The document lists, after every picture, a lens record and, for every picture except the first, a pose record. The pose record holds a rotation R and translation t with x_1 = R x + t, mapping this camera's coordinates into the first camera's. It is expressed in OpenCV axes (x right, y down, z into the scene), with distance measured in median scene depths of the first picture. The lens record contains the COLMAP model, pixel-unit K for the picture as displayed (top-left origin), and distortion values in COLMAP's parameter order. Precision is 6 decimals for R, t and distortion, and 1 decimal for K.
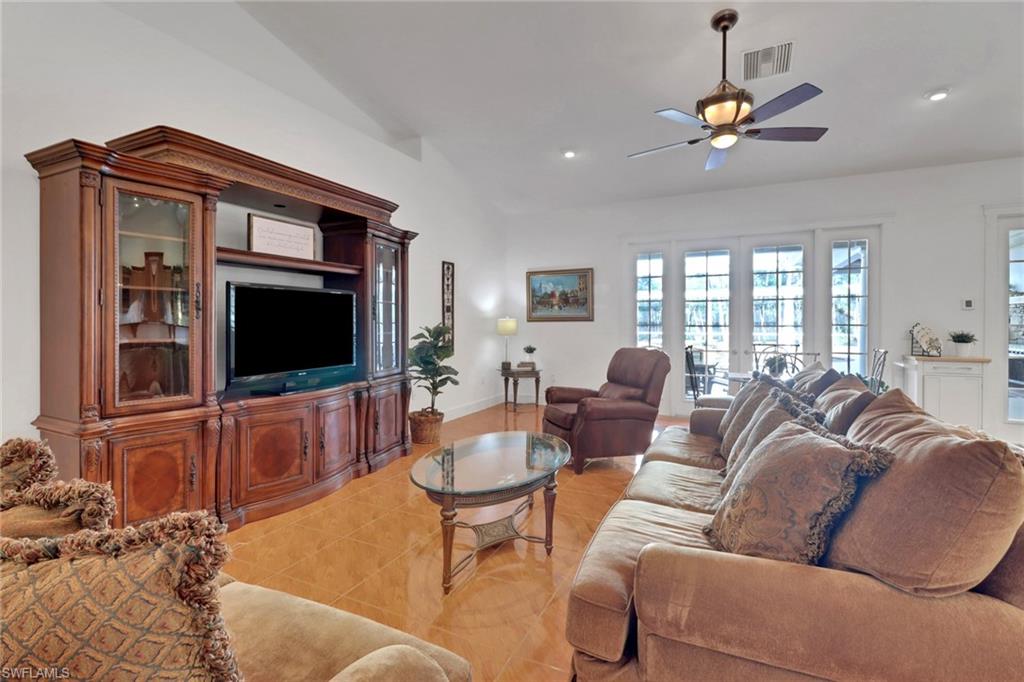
lens RADIAL K [[477.5, 0, 506.3], [0, 477.5, 319.0], [0, 0, 1]] dist [0.001176, -0.000384]
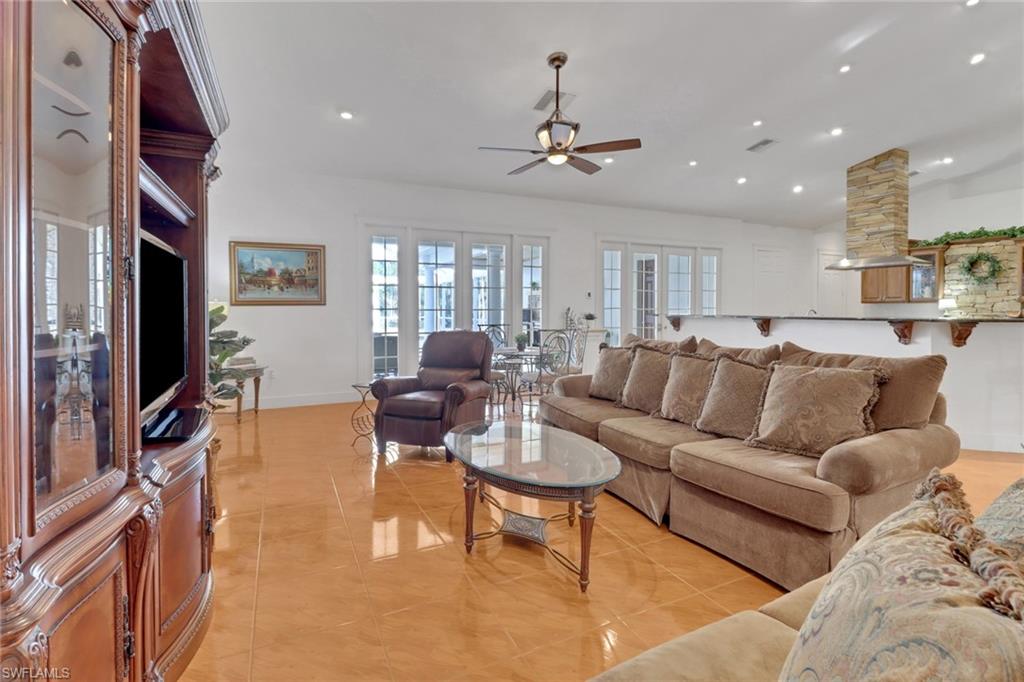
lens RADIAL K [[477.5, 0, 522.0], [0, 477.5, 314.2], [0, 0, 1]] dist [0.001176, -0.000384]
pose [[0.608031, -0.012191, 0.793820, -0.305749], [-0.005612, 0.999791, 0.019653, 0.001508], [-0.793894, -0.016404, 0.607835, 0.168349]]
